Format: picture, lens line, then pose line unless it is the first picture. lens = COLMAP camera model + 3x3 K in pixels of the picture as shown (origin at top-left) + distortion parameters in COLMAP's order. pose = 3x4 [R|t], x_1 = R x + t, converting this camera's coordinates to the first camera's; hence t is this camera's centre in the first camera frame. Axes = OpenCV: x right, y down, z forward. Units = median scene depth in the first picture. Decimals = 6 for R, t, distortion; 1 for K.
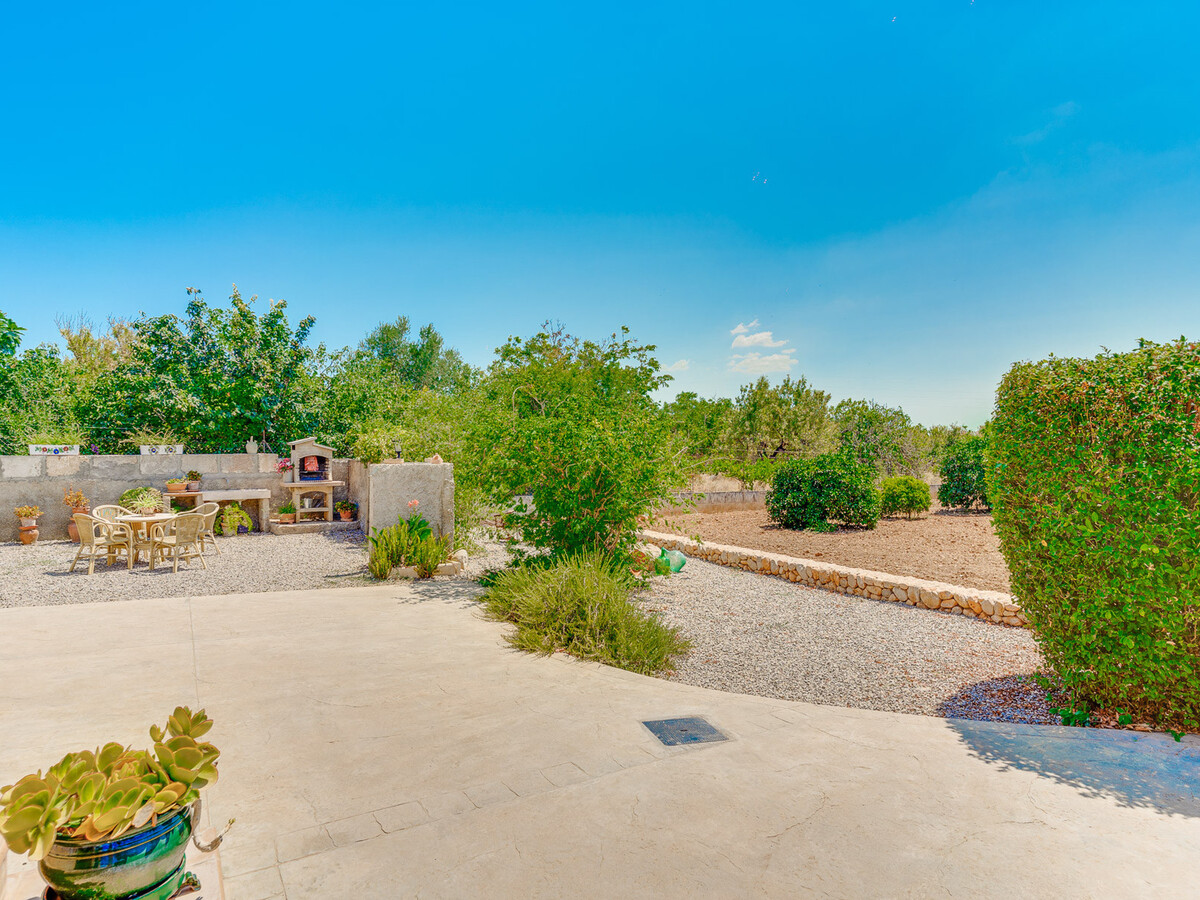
lens RADIAL K [[705.8, 0, 593.9], [0, 705.8, 454.1], [0, 0, 1]] dist [-0.078766, 0.038629]
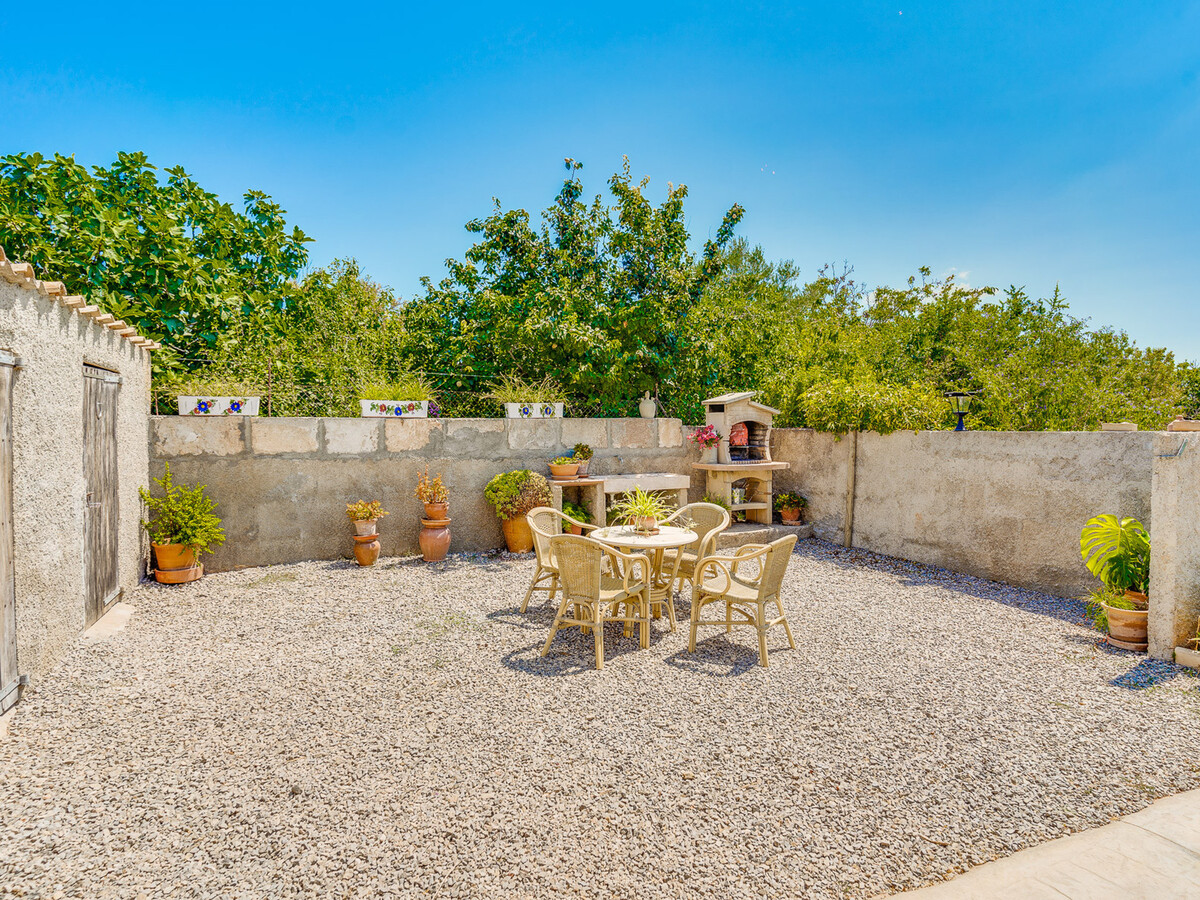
lens RADIAL K [[686.5, 0, 606.3], [0, 686.5, 444.8], [0, 0, 1]] dist [-0.055910, 0.000518]
pose [[0.985405, 0.011170, -0.169862, -0.451624], [-0.006555, 0.999595, 0.027702, 0.007250], [0.170103, -0.026184, 0.985078, 0.386179]]
